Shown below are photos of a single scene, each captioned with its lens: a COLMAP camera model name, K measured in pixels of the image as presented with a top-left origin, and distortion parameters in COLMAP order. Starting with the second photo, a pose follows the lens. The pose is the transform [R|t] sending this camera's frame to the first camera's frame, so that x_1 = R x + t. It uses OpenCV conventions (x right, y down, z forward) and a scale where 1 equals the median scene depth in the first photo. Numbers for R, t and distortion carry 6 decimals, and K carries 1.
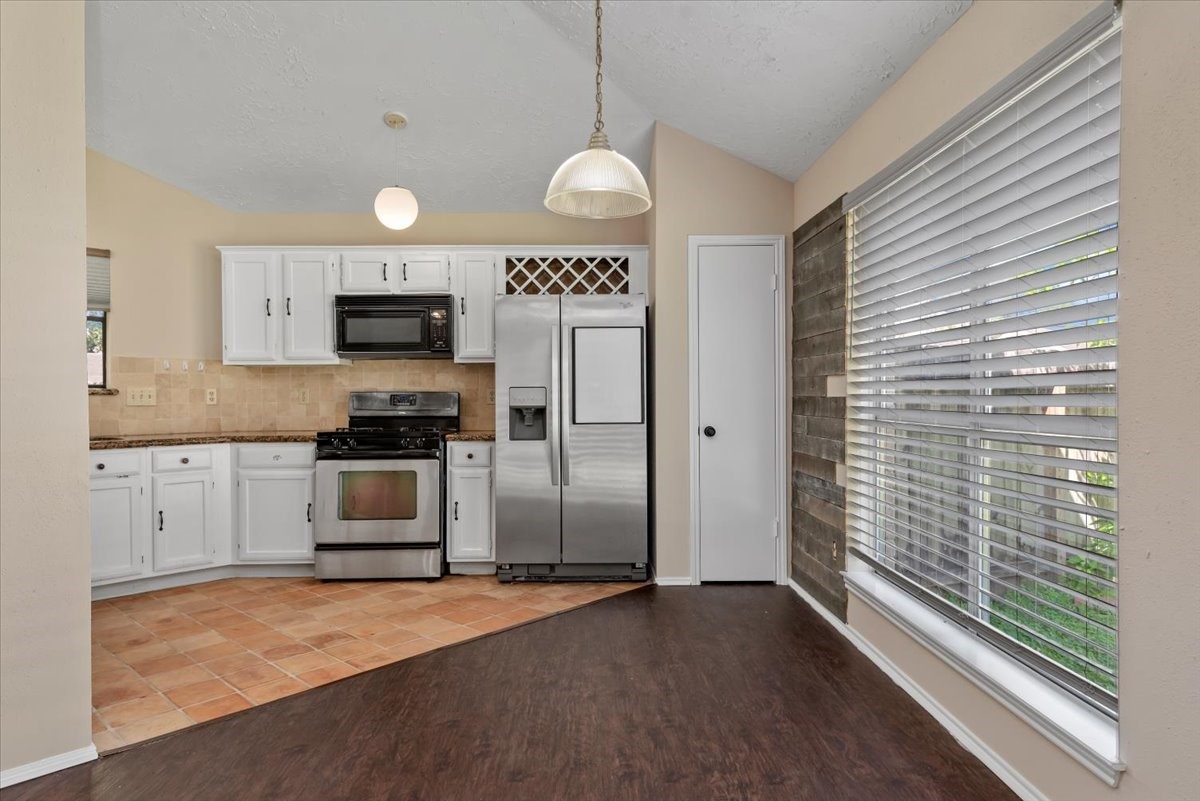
lens RADIAL K [[707.8, 0, 594.4], [0, 707.8, 389.5], [0, 0, 1]] dist [0.027462, 0.000067]
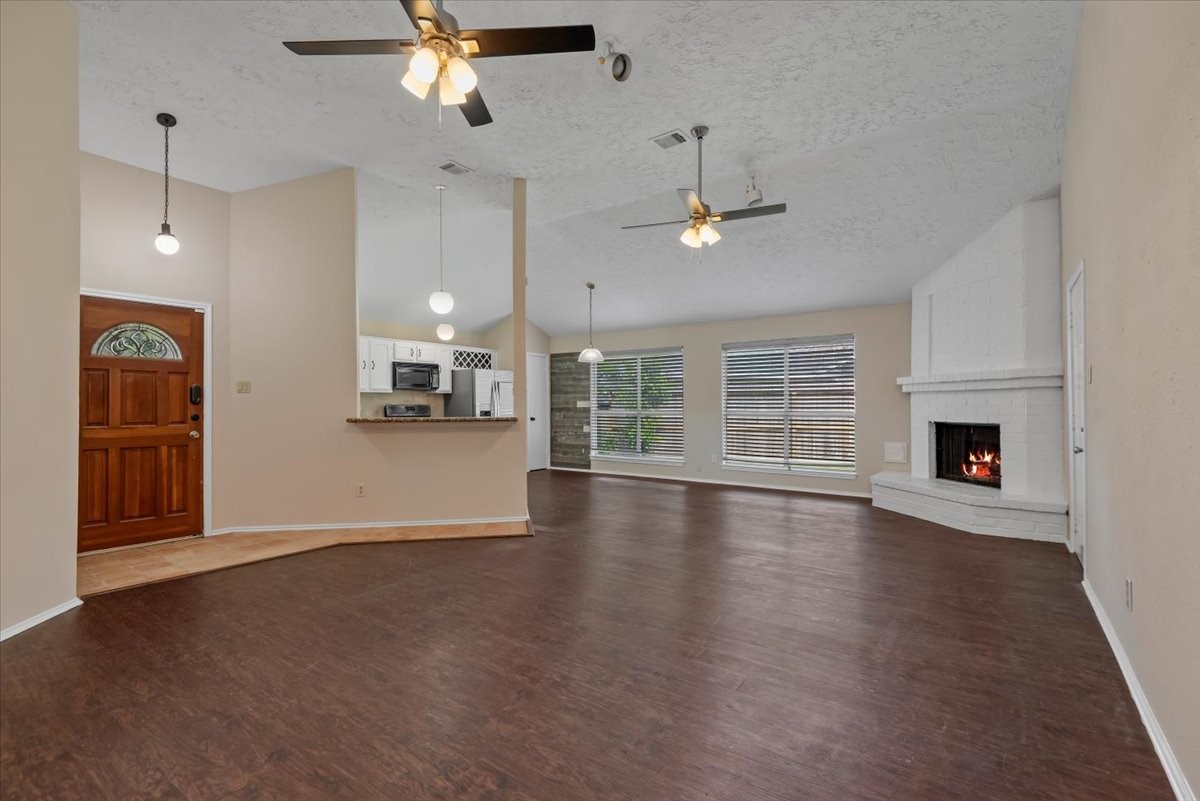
lens RADIAL K [[547.6, 0, 597.3], [0, 547.6, 404.0], [0, 0, 1]] dist [0.043060, -0.031268]
pose [[0.603037, 0.006458, 0.797687, -1.335789], [0.007947, 0.999869, -0.014103, 0.027875], [-0.797673, 0.014843, 0.602907, -0.526066]]
